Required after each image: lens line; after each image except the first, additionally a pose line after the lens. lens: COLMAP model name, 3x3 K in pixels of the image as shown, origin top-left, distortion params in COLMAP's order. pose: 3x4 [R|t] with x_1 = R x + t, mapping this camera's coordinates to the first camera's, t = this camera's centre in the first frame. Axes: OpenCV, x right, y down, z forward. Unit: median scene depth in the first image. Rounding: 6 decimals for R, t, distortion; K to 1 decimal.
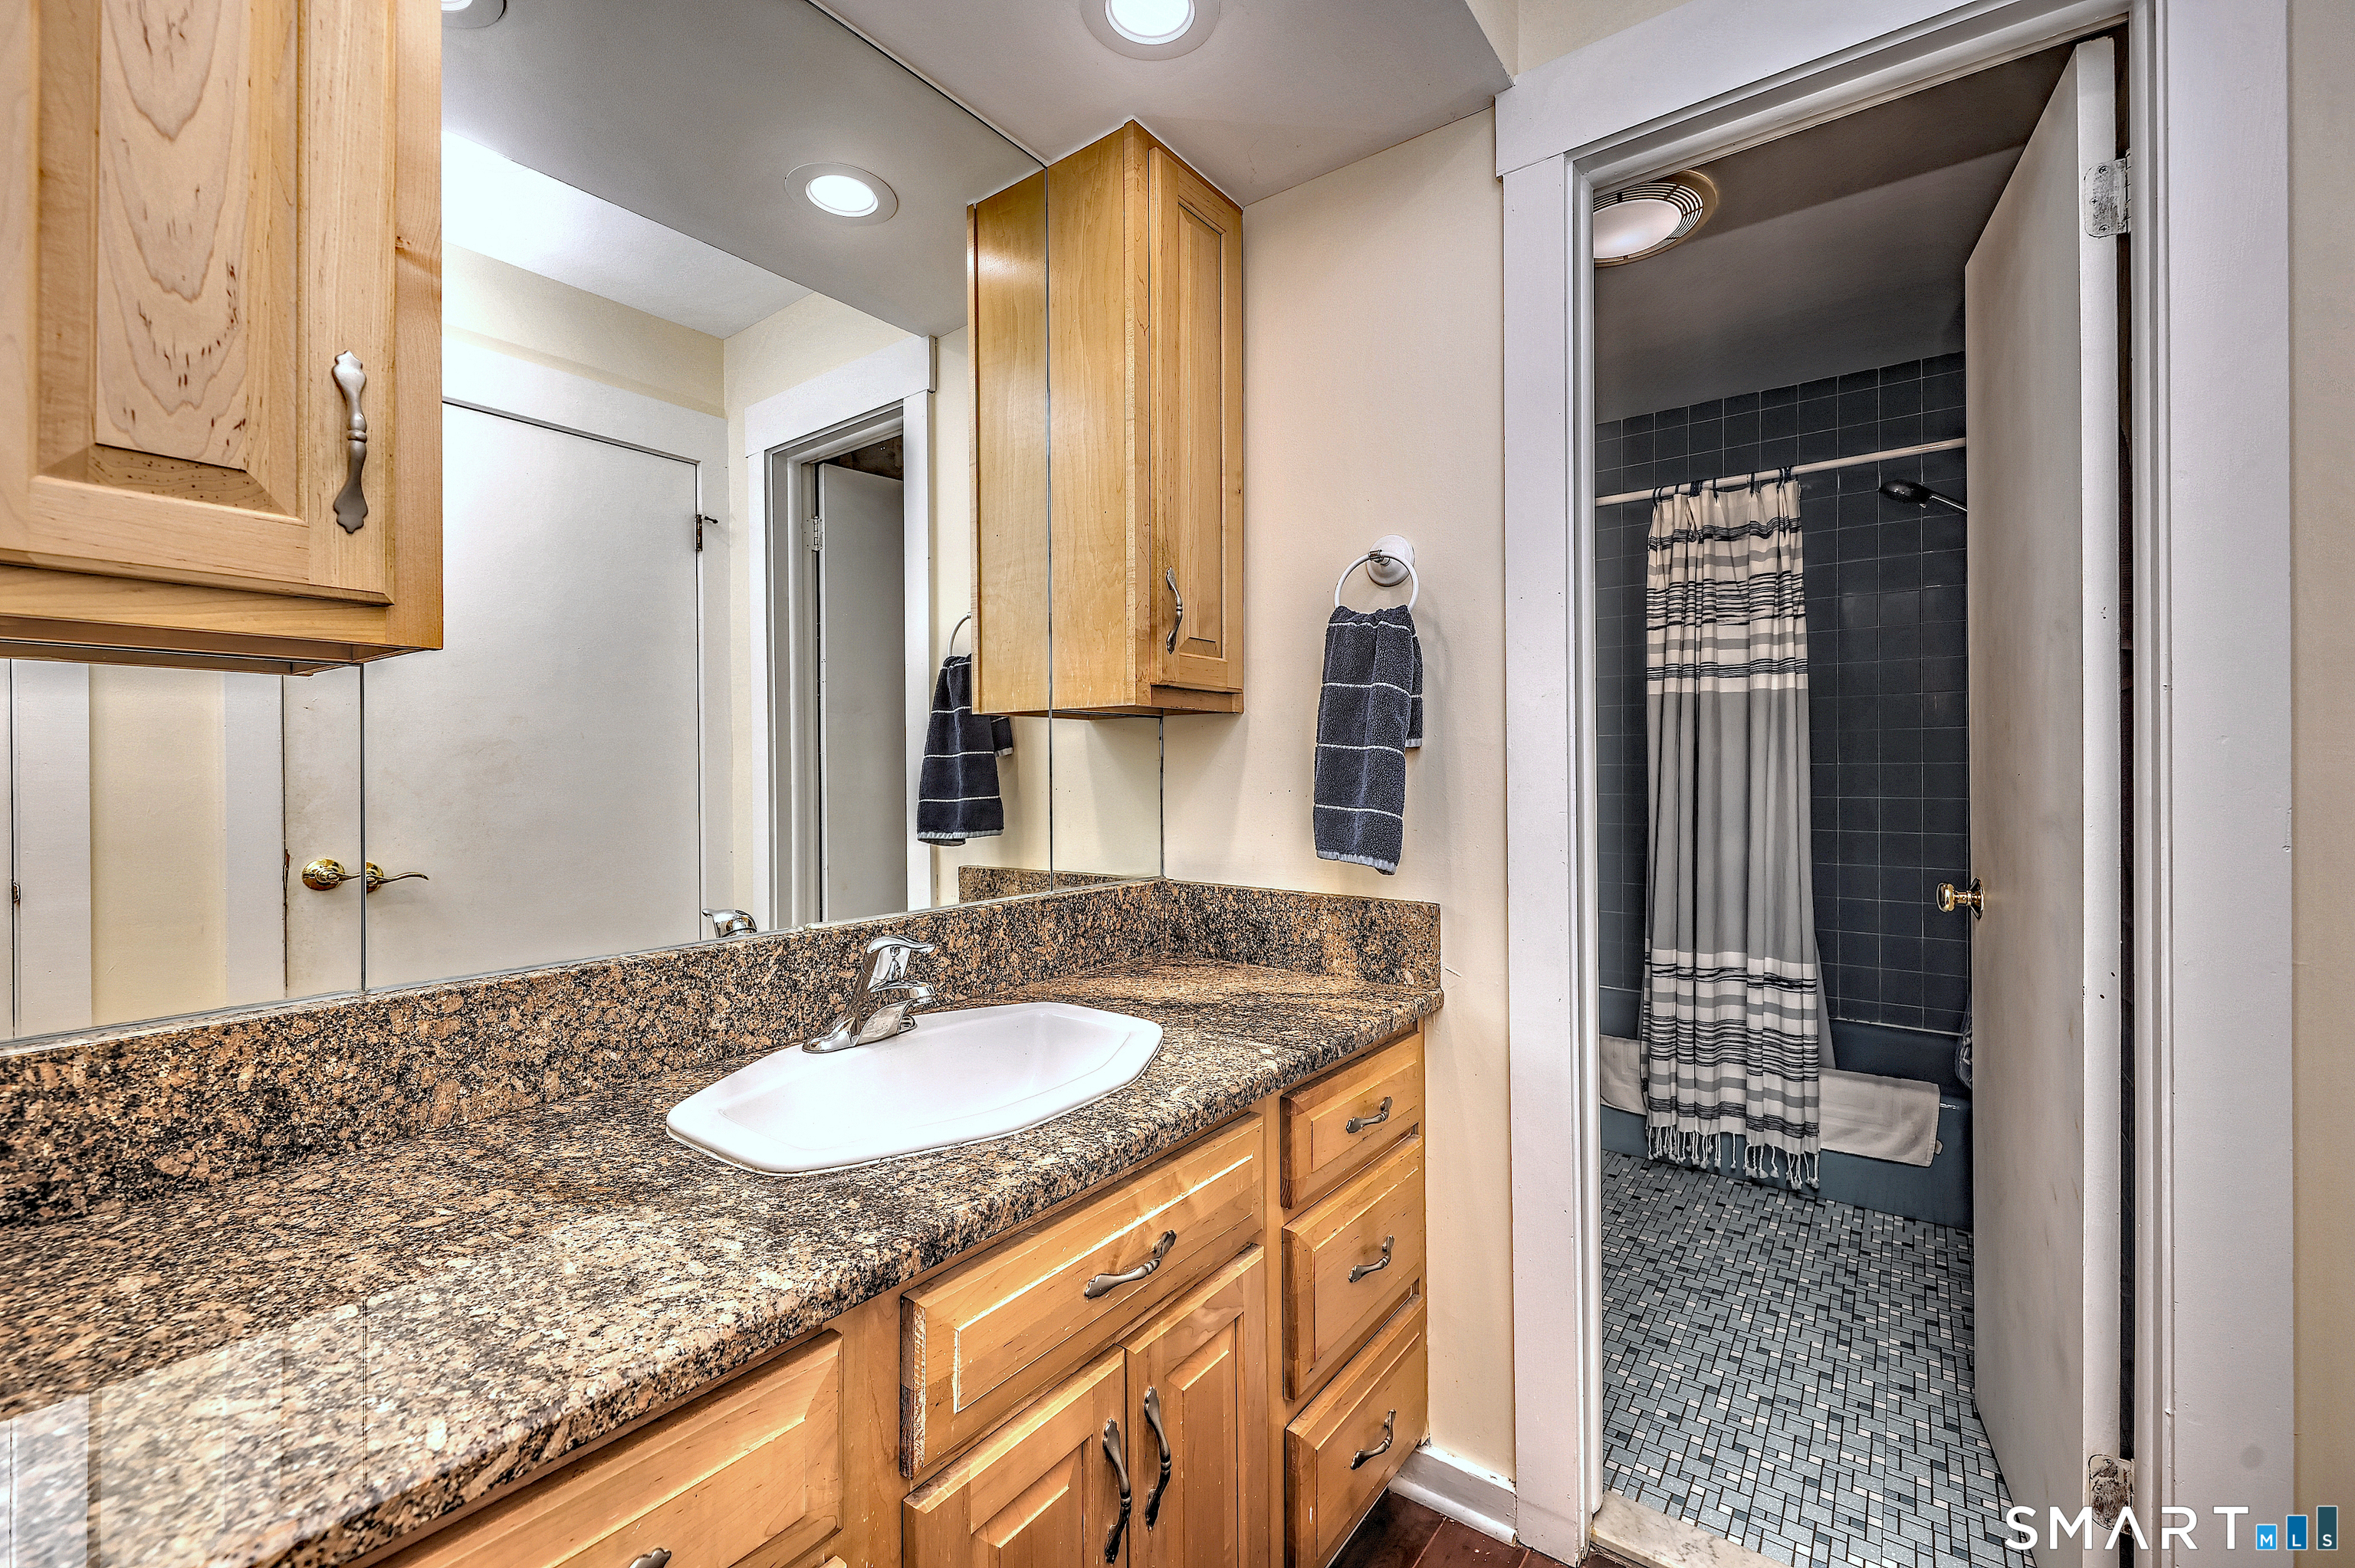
lens RADIAL K [[945.8, 0, 1150.9], [0, 945.8, 775.9], [0, 0, 1]] dist [0.013640, -0.006678]
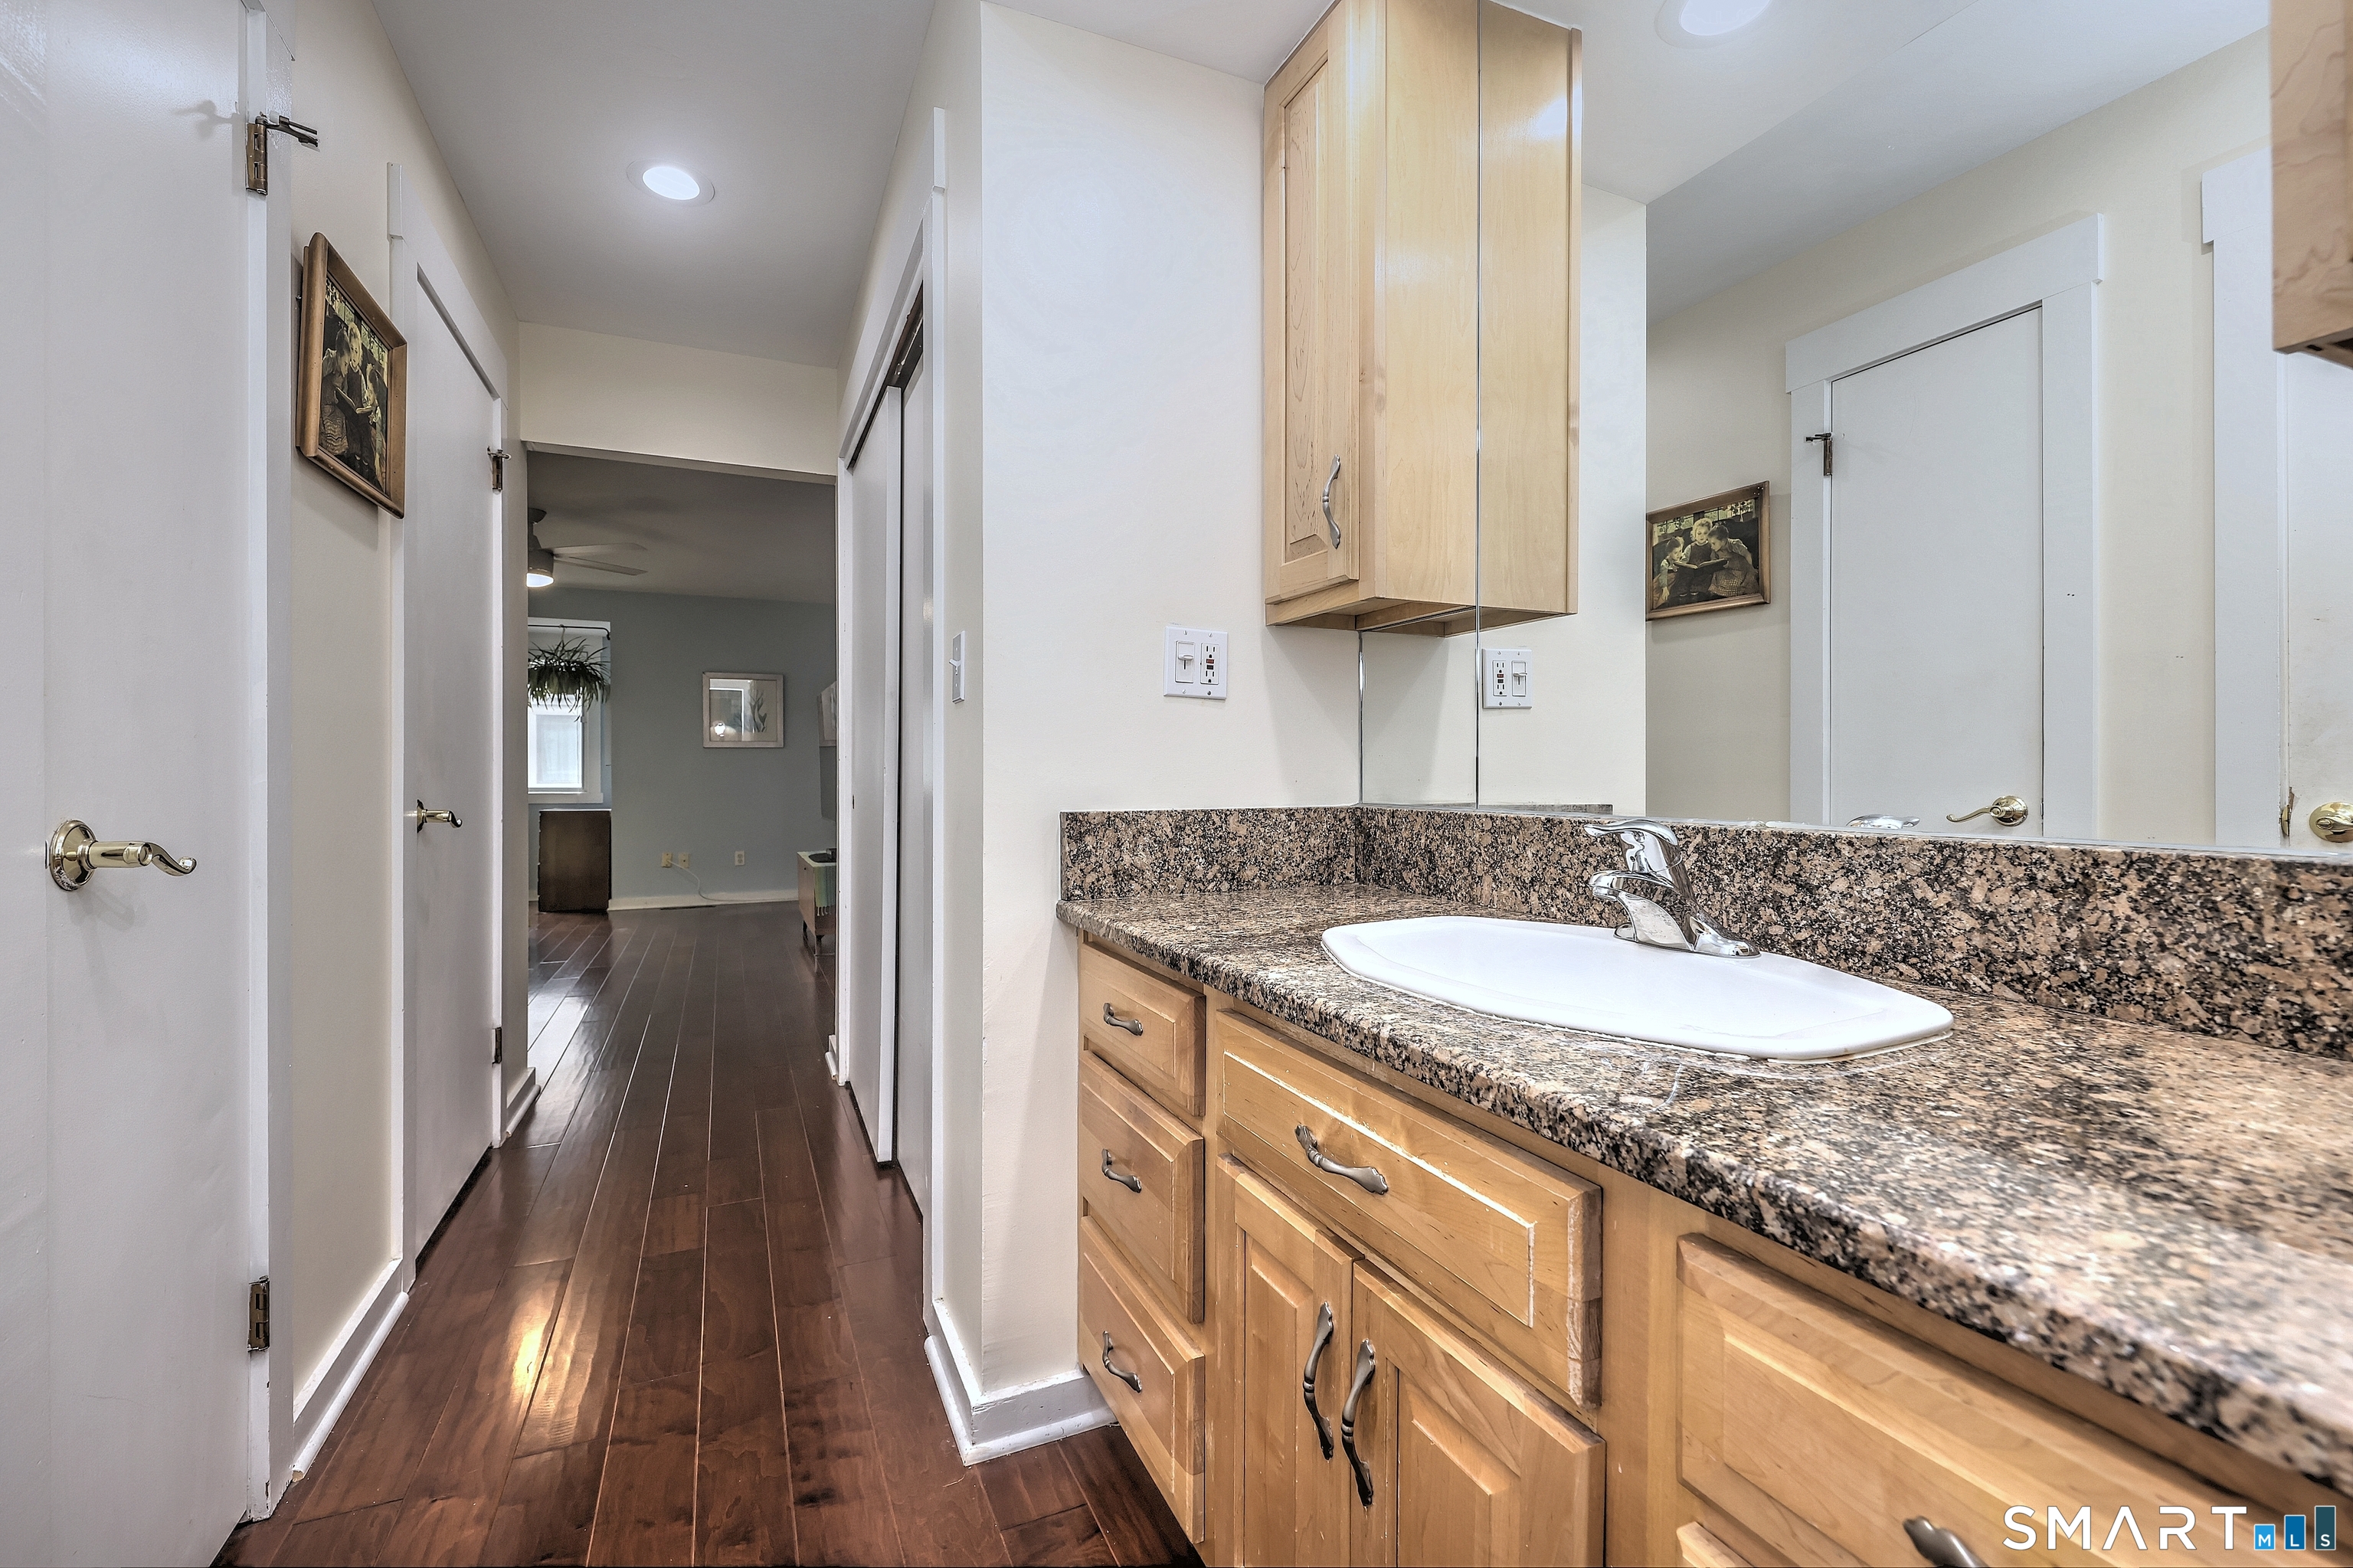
lens RADIAL K [[983.3, 0, 1189.2], [0, 983.3, 763.5], [0, 0, 1]] dist [-0.000293, -0.000076]
pose [[-0.444591, 0.000661, -0.895734, 0.916700], [0.002715, 0.999996, -0.000610, 0.155665], [0.895730, -0.002703, -0.444591, 1.364861]]
